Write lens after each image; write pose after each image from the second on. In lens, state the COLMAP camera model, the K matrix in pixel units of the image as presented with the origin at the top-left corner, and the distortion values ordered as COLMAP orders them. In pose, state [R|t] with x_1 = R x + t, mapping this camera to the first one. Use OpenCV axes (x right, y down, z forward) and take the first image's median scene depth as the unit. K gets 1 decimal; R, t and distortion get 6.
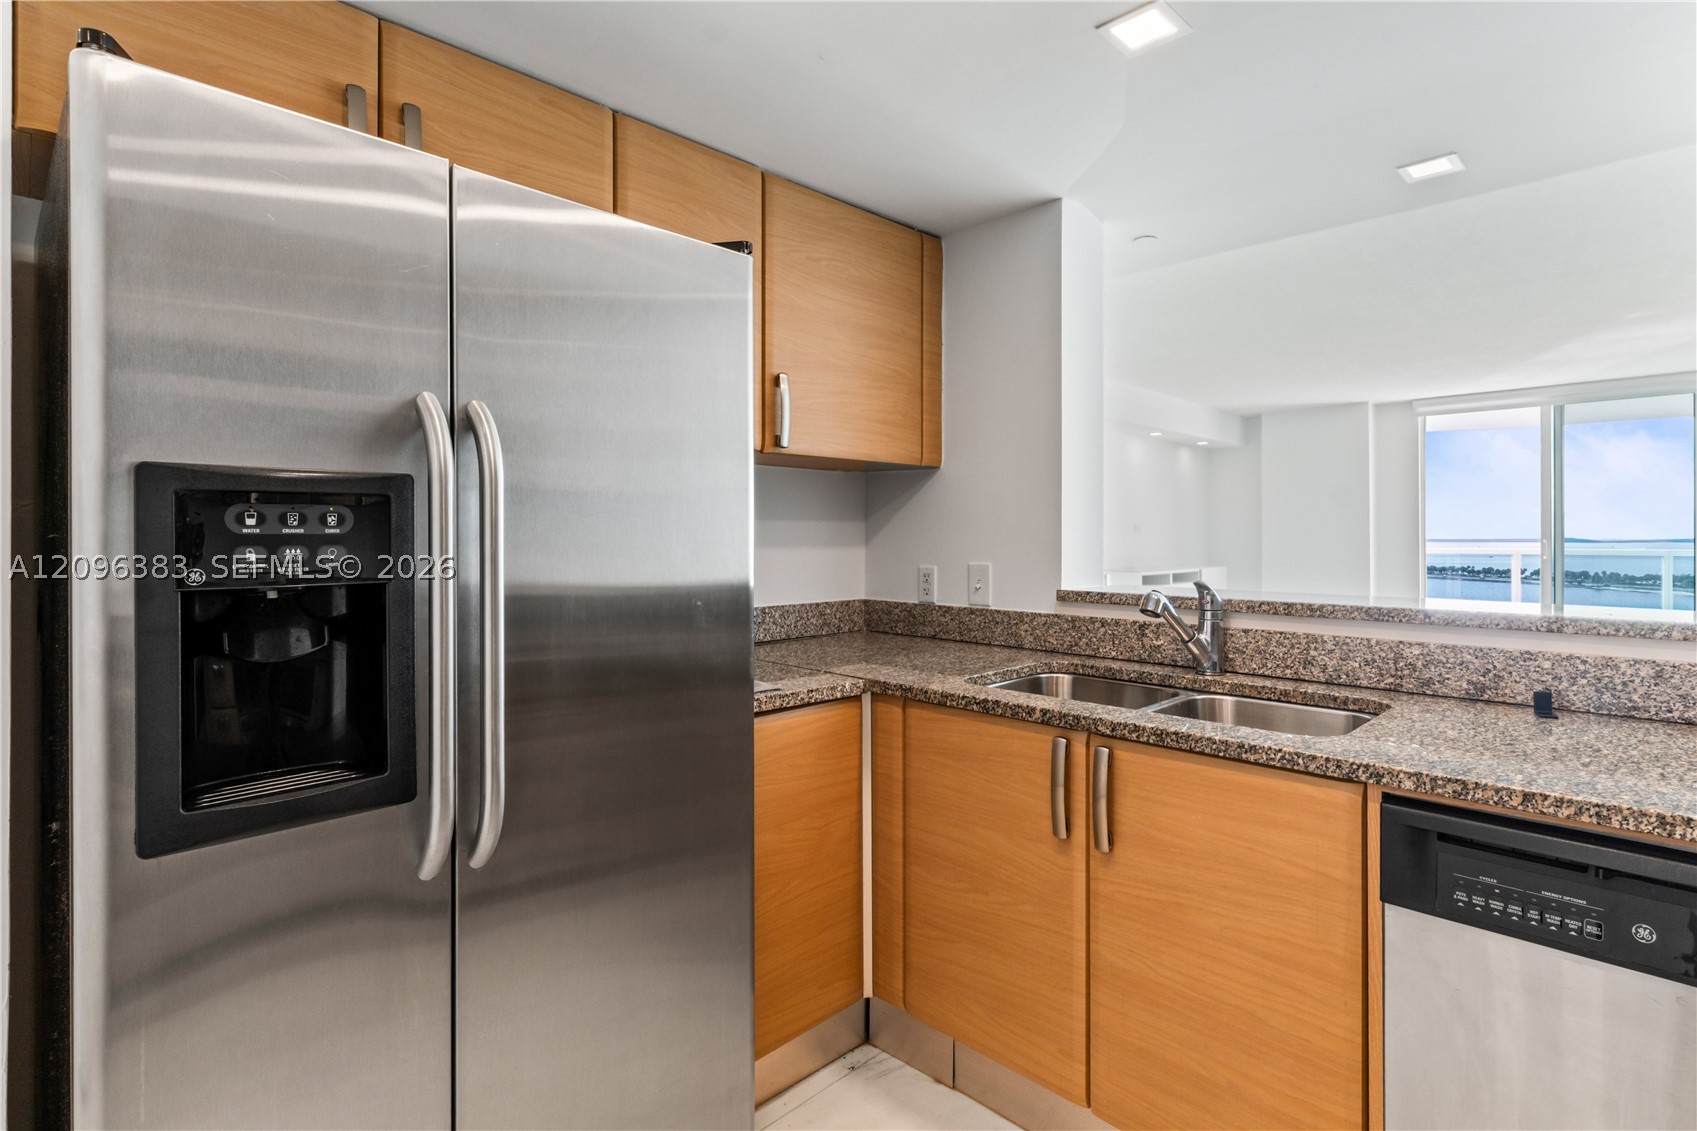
lens RADIAL K [[840.5, 0, 853.5], [0, 840.5, 537.1], [0, 0, 1]] dist [0.002149, 0.000101]
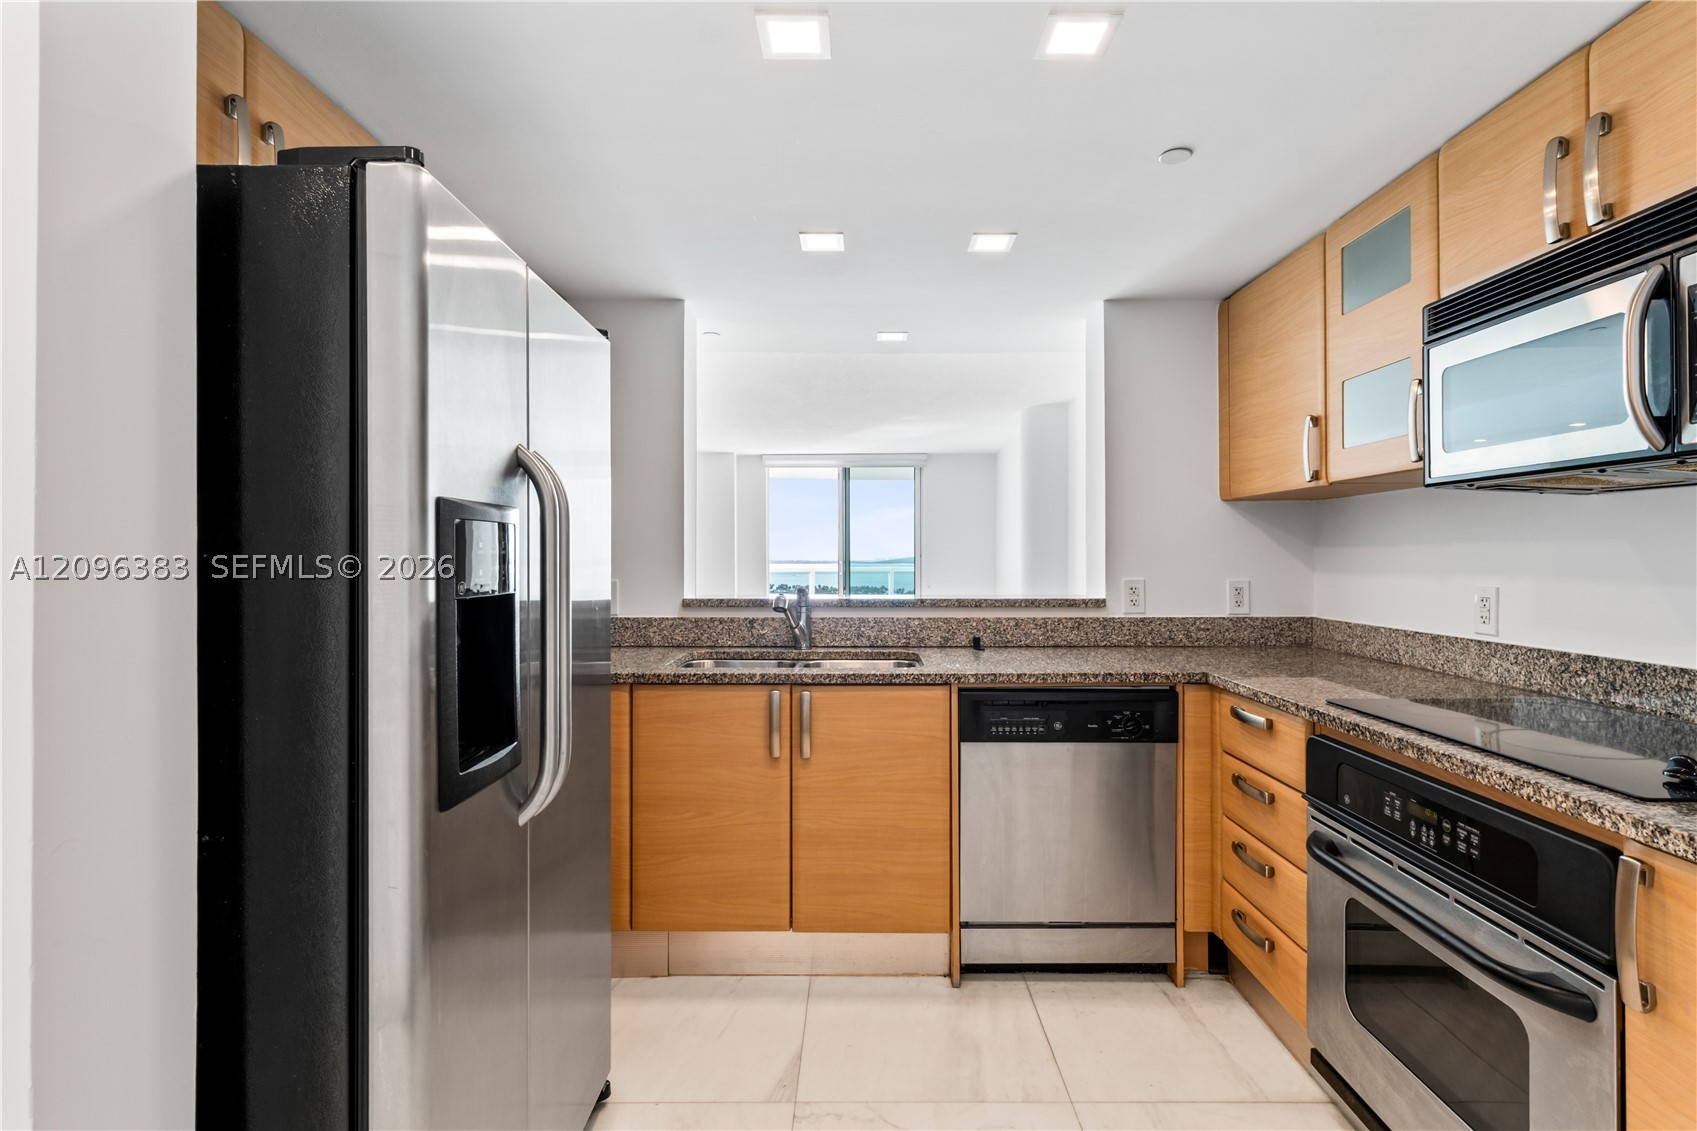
lens RADIAL K [[840.5, 0, 853.9], [0, 840.5, 551.4], [0, 0, 1]] dist [0.002149, 0.000101]
pose [[0.716687, 0.004220, 0.697382, -0.633056], [0.002860, 0.999955, -0.008990, 0.001612], [-0.697389, 0.008437, 0.716643, -0.165494]]
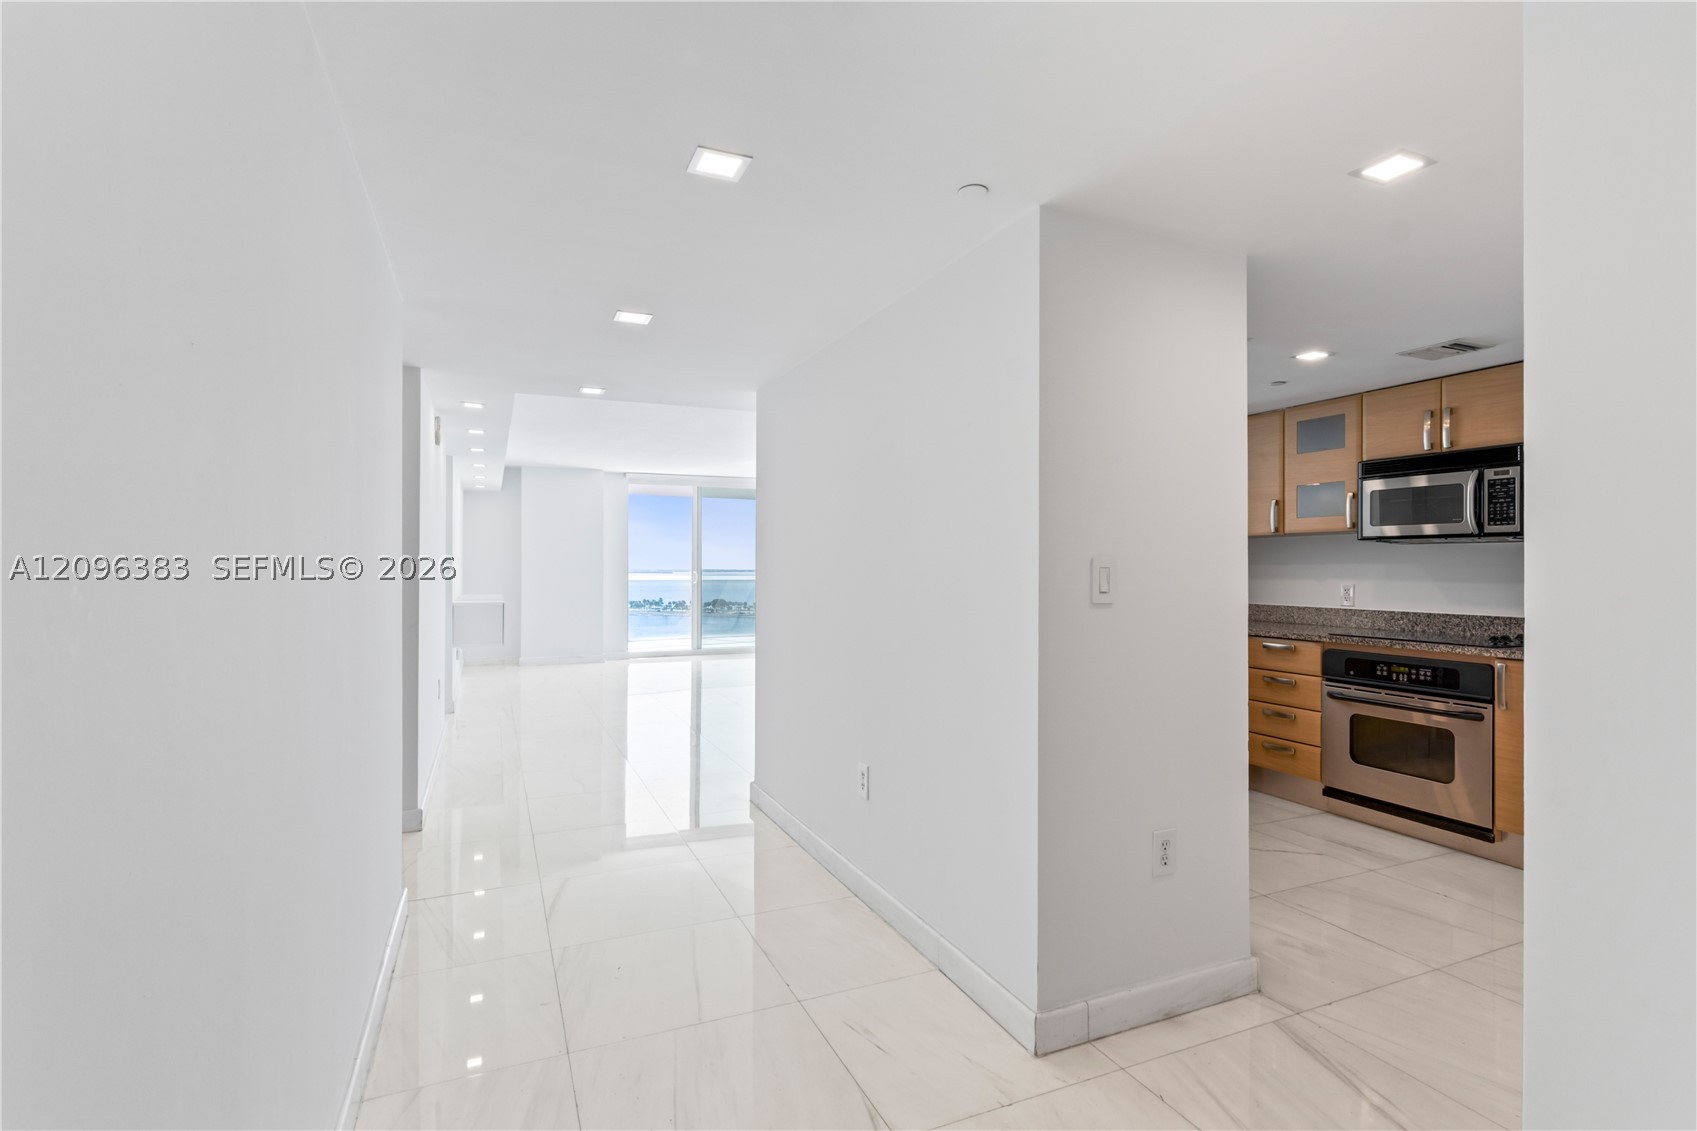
lens RADIAL K [[833.6, 0, 848.5], [0, 833.6, 569.8], [0, 0, 1]] dist [0.002962, 0.000580]
pose [[0.368026, -0.001939, 0.929814, -2.266622], [-0.000215, 0.999998, 0.002171, -0.006243], [-0.929816, -0.000999, 0.368025, 0.619790]]
